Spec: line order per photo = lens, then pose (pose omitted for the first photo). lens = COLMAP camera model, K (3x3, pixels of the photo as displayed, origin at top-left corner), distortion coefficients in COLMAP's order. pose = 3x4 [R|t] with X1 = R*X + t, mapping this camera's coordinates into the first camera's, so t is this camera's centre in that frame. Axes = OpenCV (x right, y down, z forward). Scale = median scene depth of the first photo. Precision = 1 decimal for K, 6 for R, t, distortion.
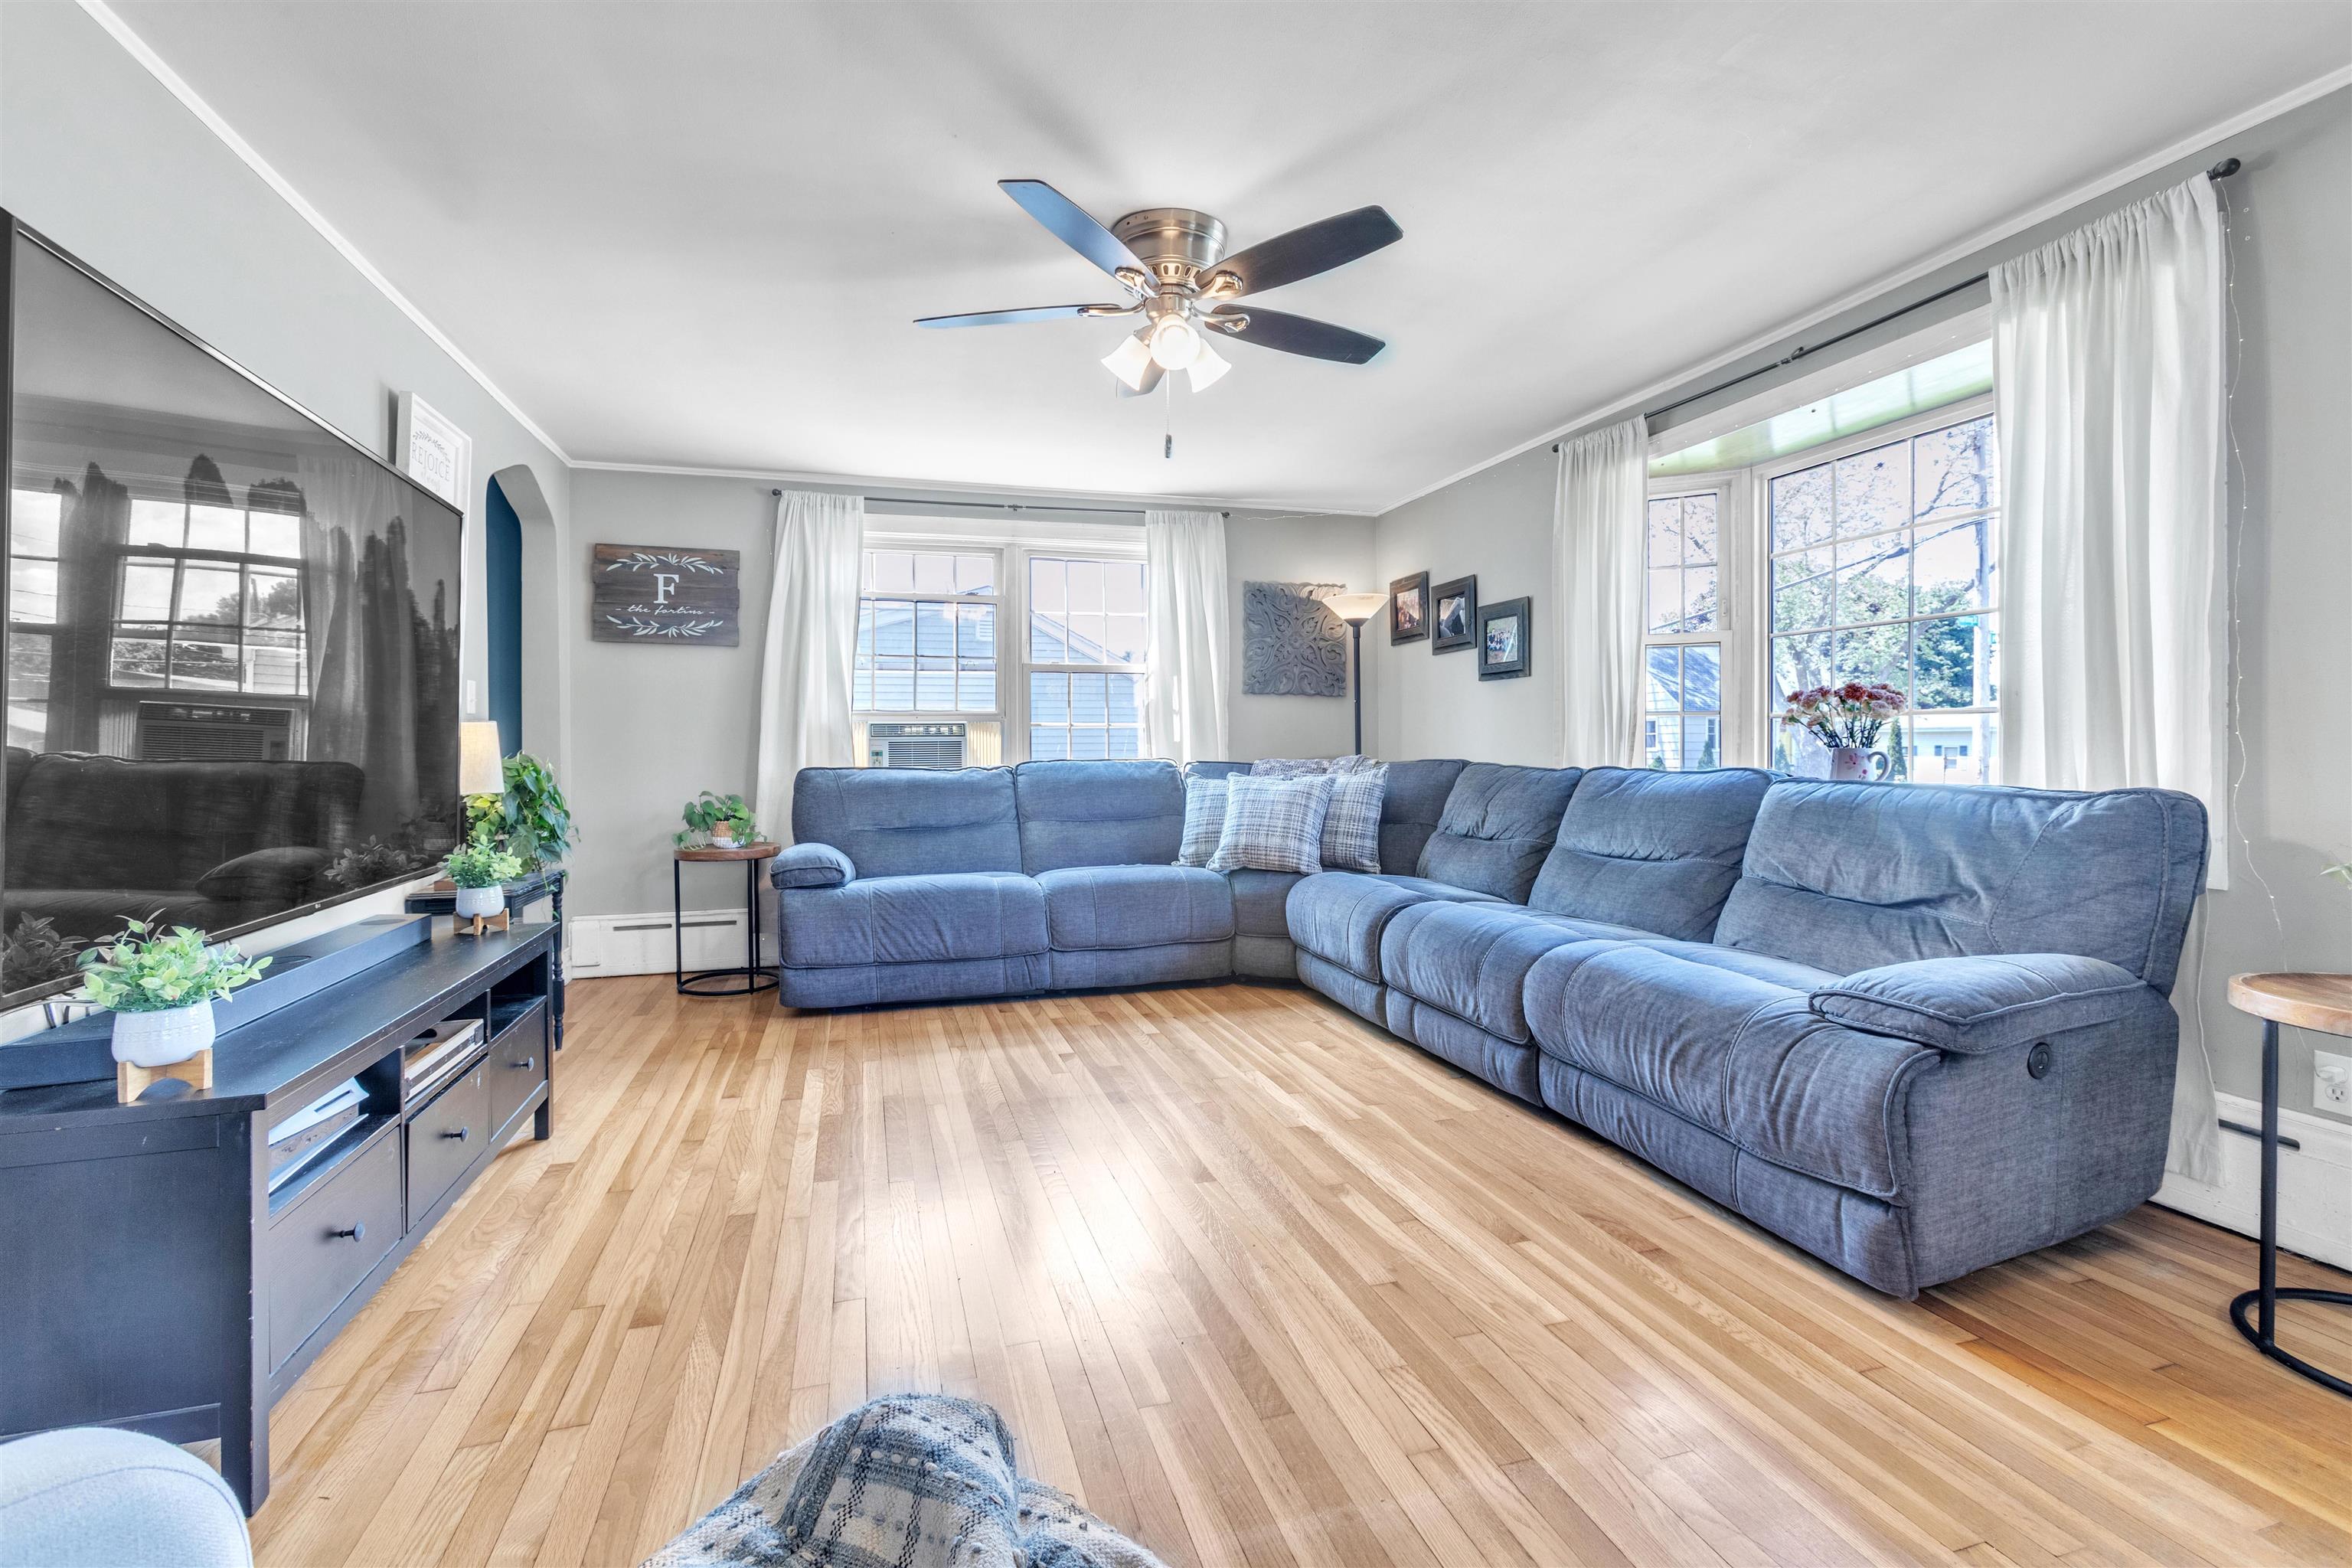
lens RADIAL K [[1071.5, 0, 1166.6], [0, 1071.5, 731.3], [0, 0, 1]] dist [-0.001443, 0.000866]
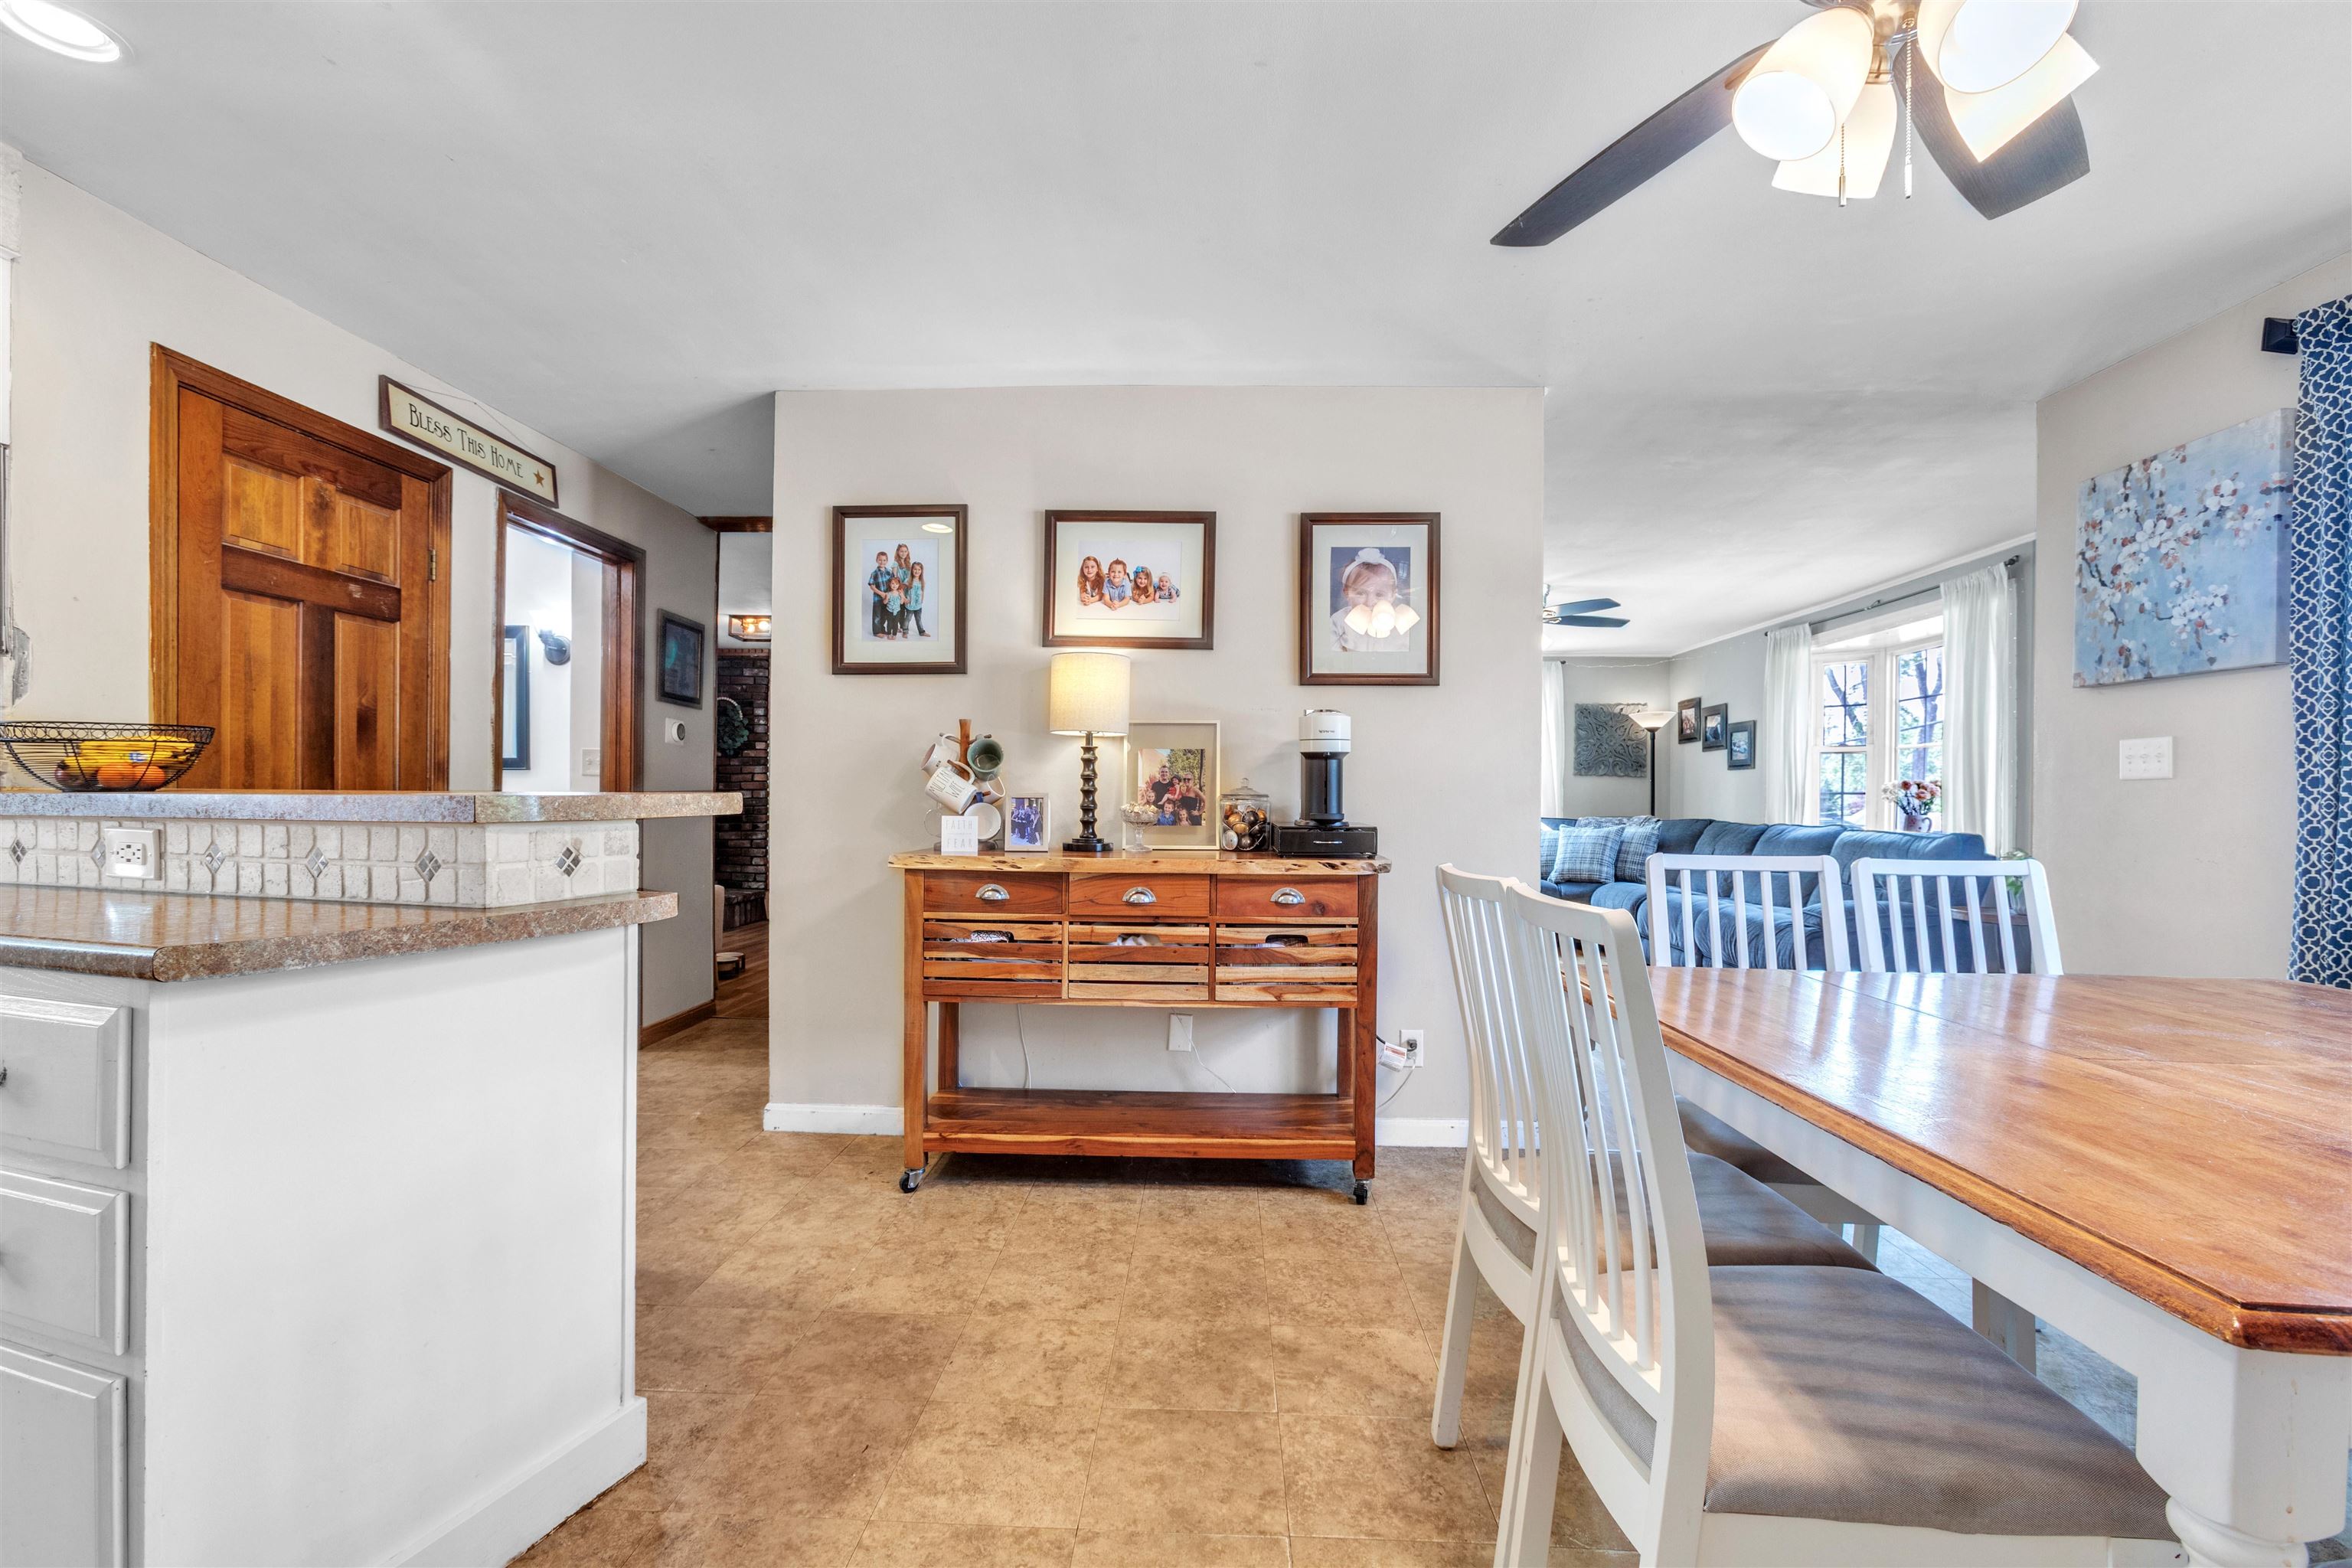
lens RADIAL K [[1066.9, 0, 1172.2], [0, 1066.9, 803.4], [0, 0, 1]] dist [-0.000094, 0.000197]
pose [[0.949087, 0.010309, -0.314844, 0.007775], [-0.006598, 0.999896, 0.012848, -0.013021], [0.314944, -0.010117, 0.949056, -0.799754]]
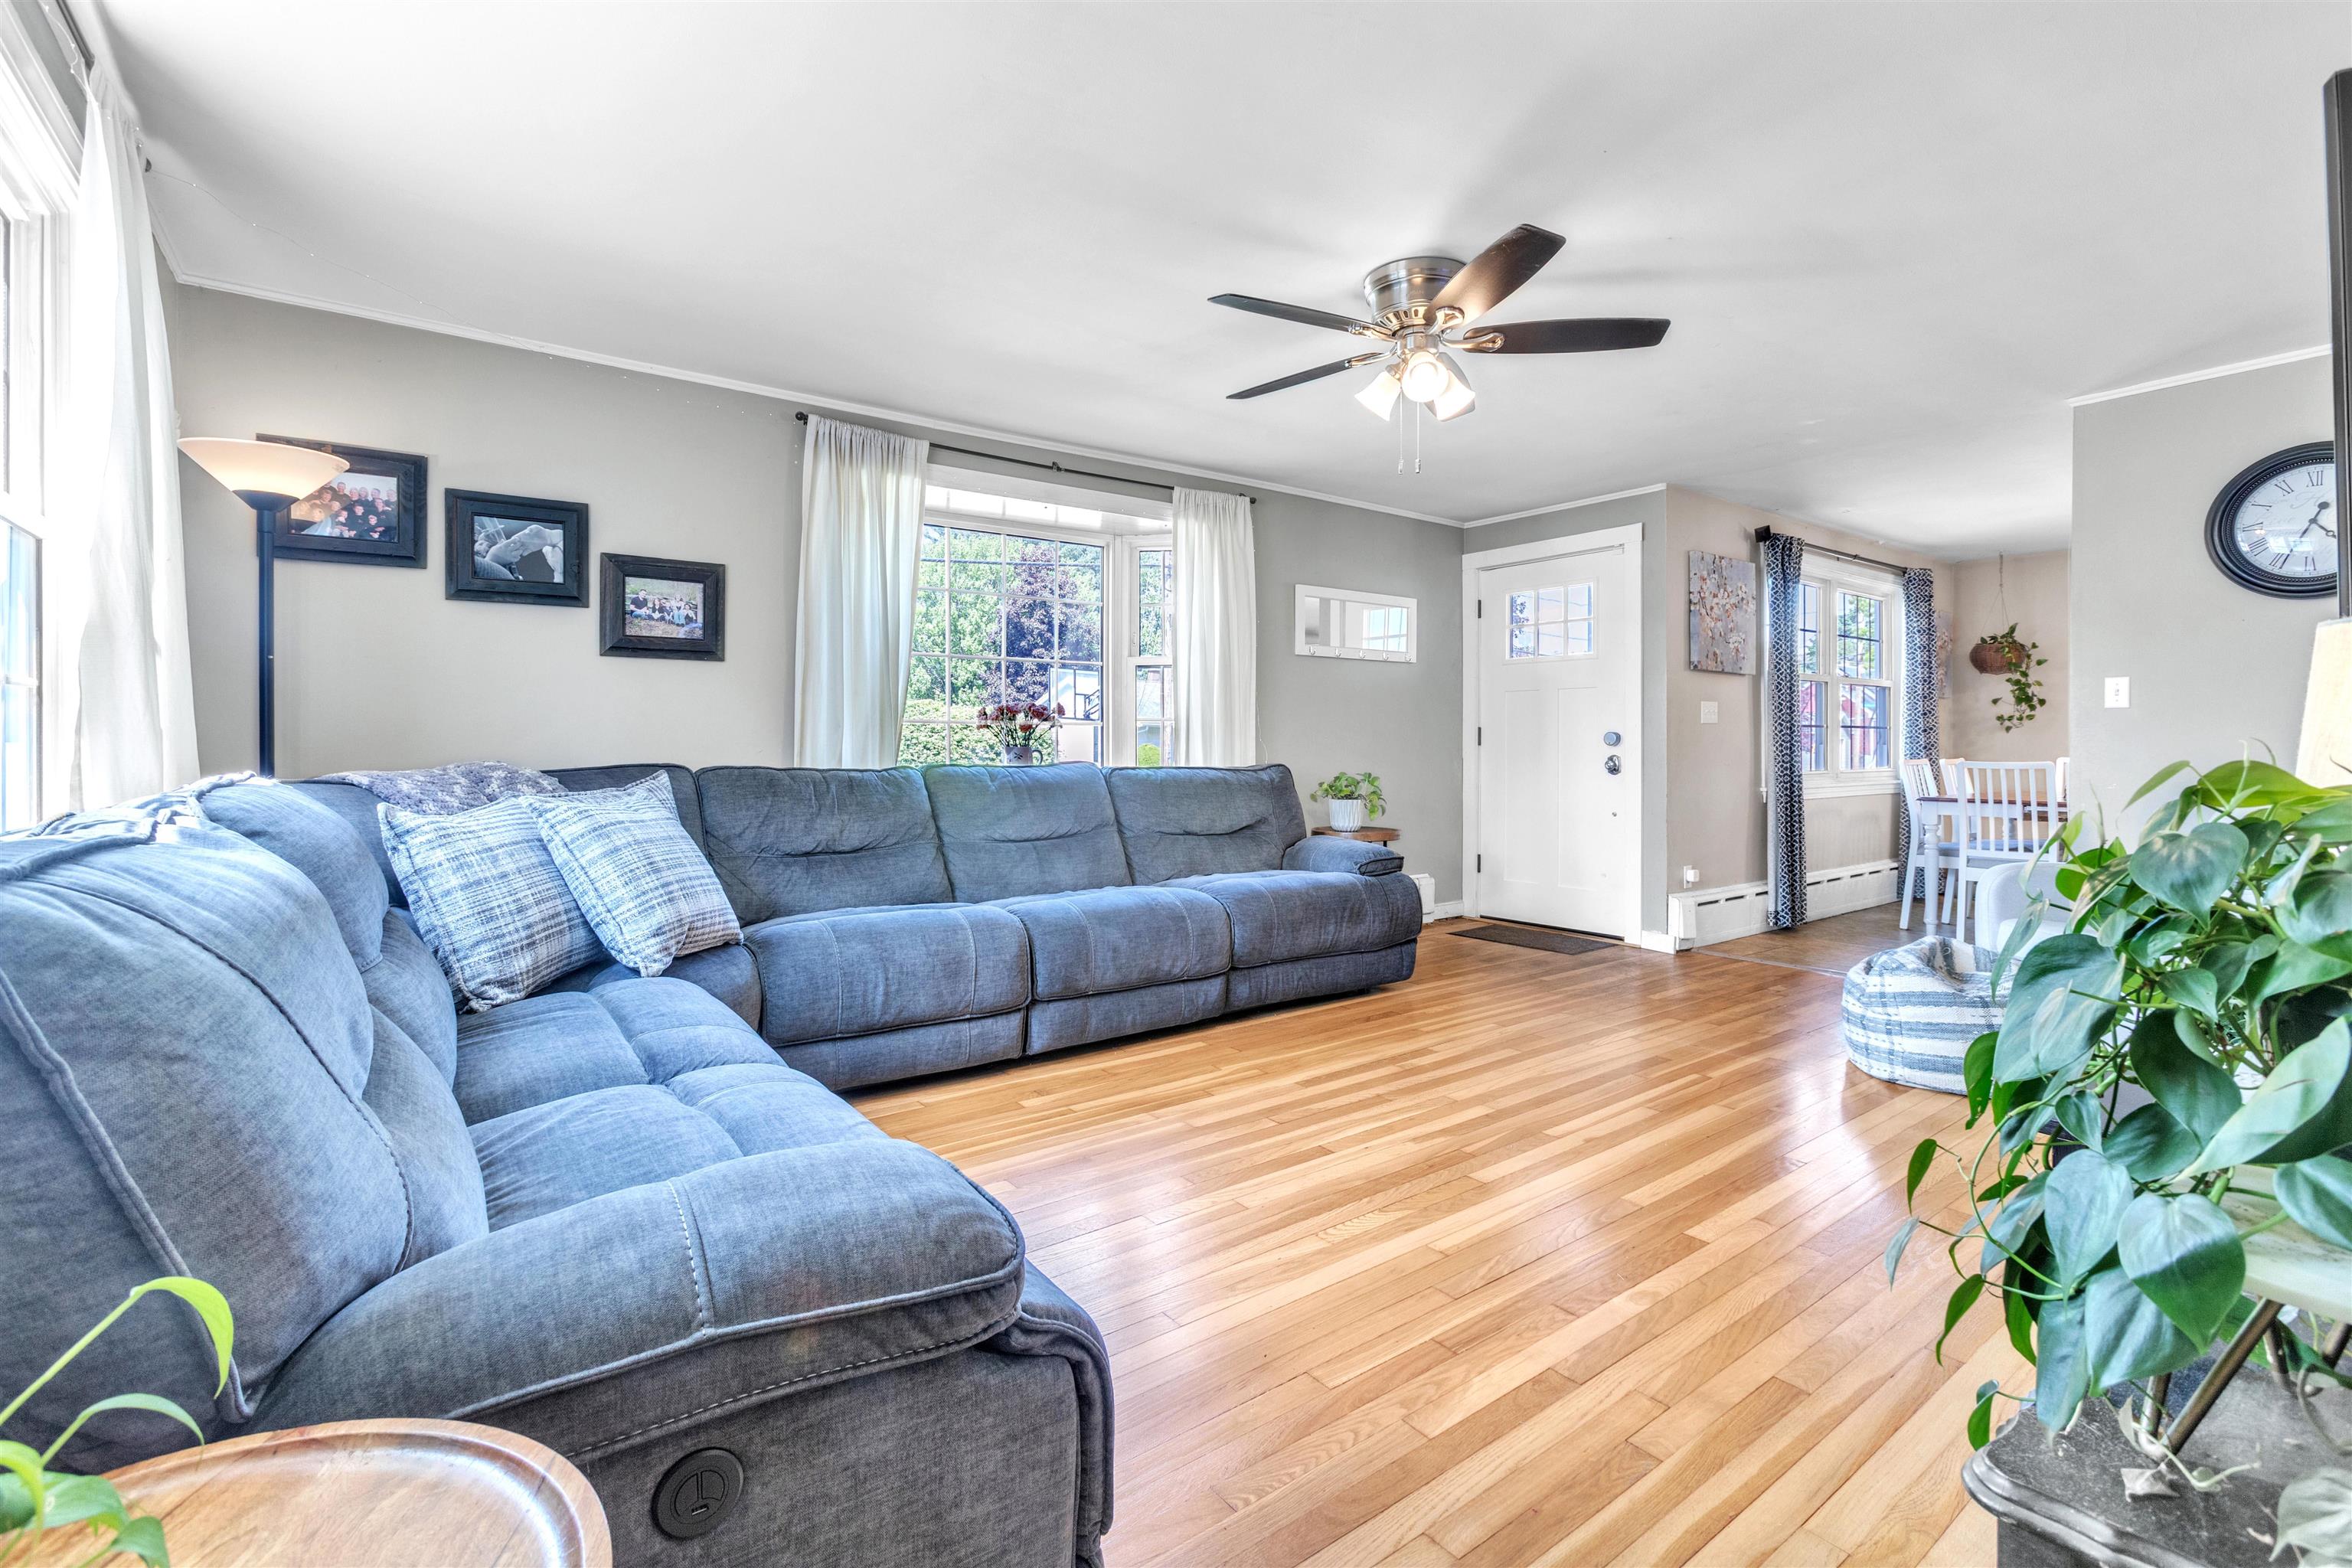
lens RADIAL K [[1055.7, 0, 1187.2], [0, 1055.7, 750.9], [0, 0, 1]] dist [-0.004752, 0.000022]
pose [[-0.359891, -0.000454, 0.932994, -0.522965], [-0.008483, 0.999960, -0.002786, 0.015557], [-0.932956, -0.008917, -0.359880, 0.916890]]
